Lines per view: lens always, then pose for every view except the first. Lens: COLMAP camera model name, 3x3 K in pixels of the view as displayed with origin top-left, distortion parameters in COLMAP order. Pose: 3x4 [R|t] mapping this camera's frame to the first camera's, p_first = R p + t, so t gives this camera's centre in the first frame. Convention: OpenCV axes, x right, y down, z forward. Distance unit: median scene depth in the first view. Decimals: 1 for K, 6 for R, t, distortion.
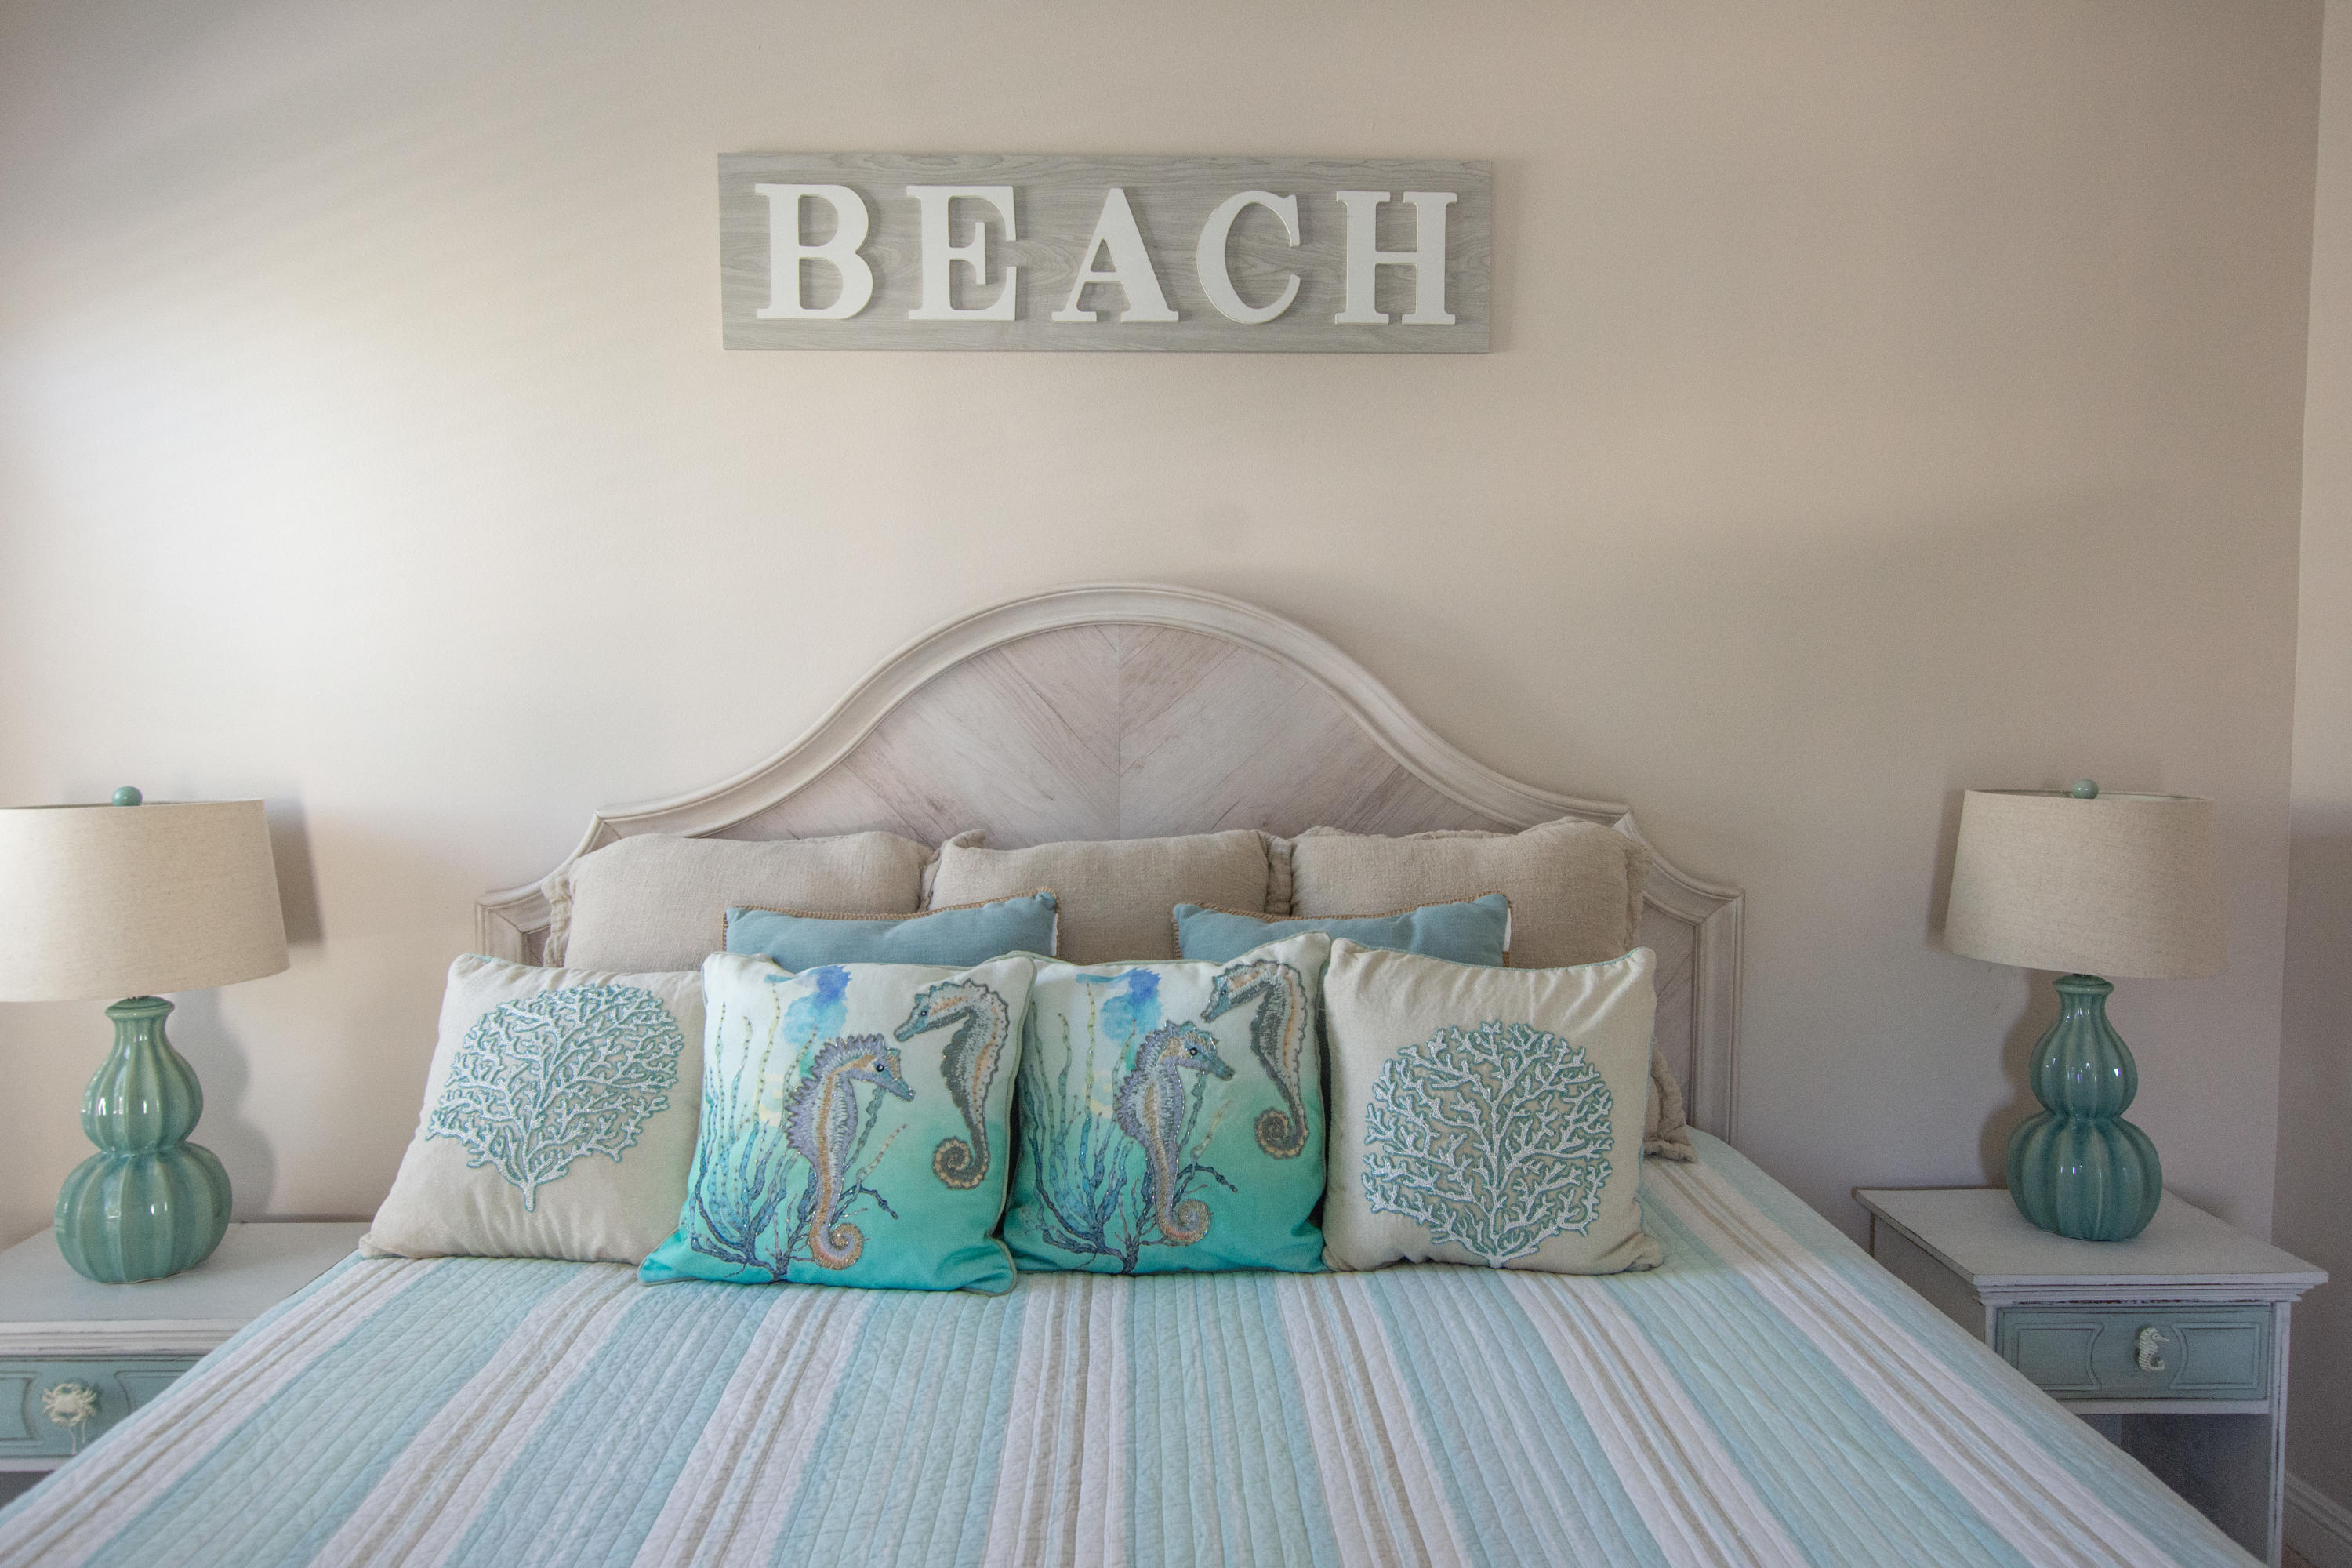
lens RADIAL K [[1568.7, 0, 1180.1], [0, 1568.7, 778.1], [0, 0, 1]] dist [-0.009553, 0.000294]
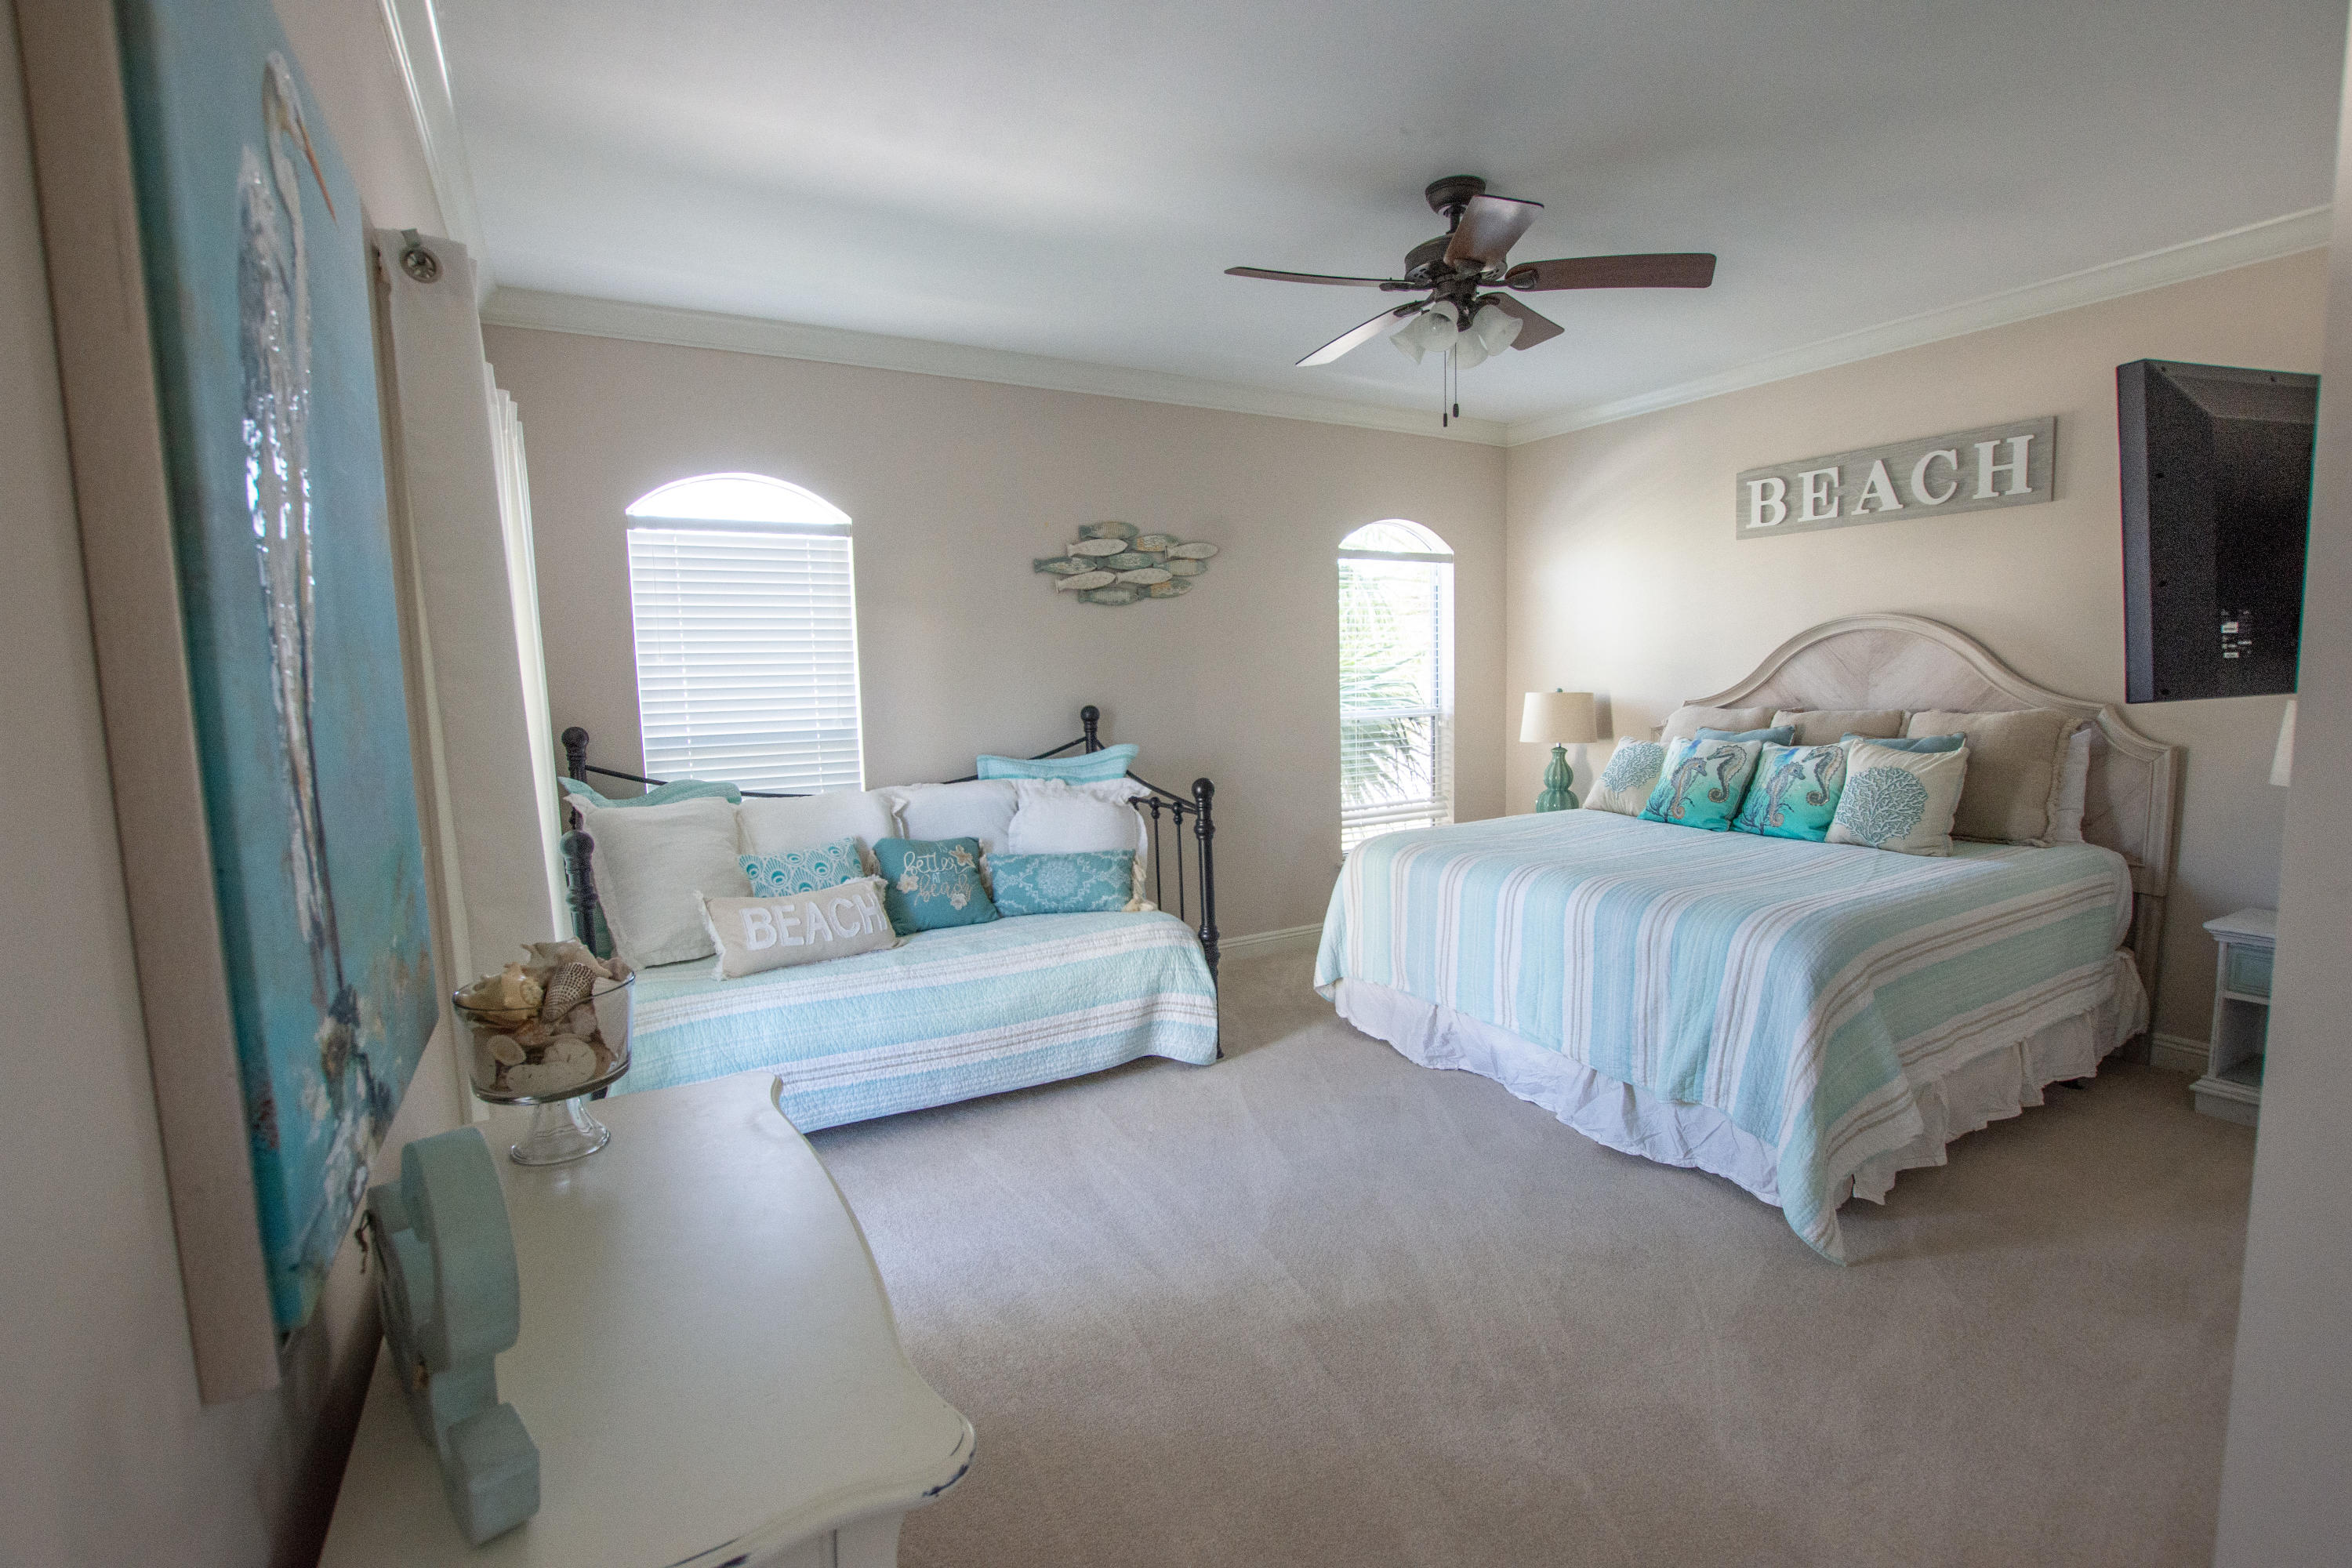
lens RADIAL K [[1033.8, 0, 1192.1], [0, 1033.8, 784.3], [0, 0, 1]] dist [-0.031052, 0.003671]
pose [[0.463381, 0.086459, -0.881932, 0.955078], [-0.030116, 0.996191, 0.081837, 0.051533], [0.885647, -0.011362, 0.464219, -0.779232]]
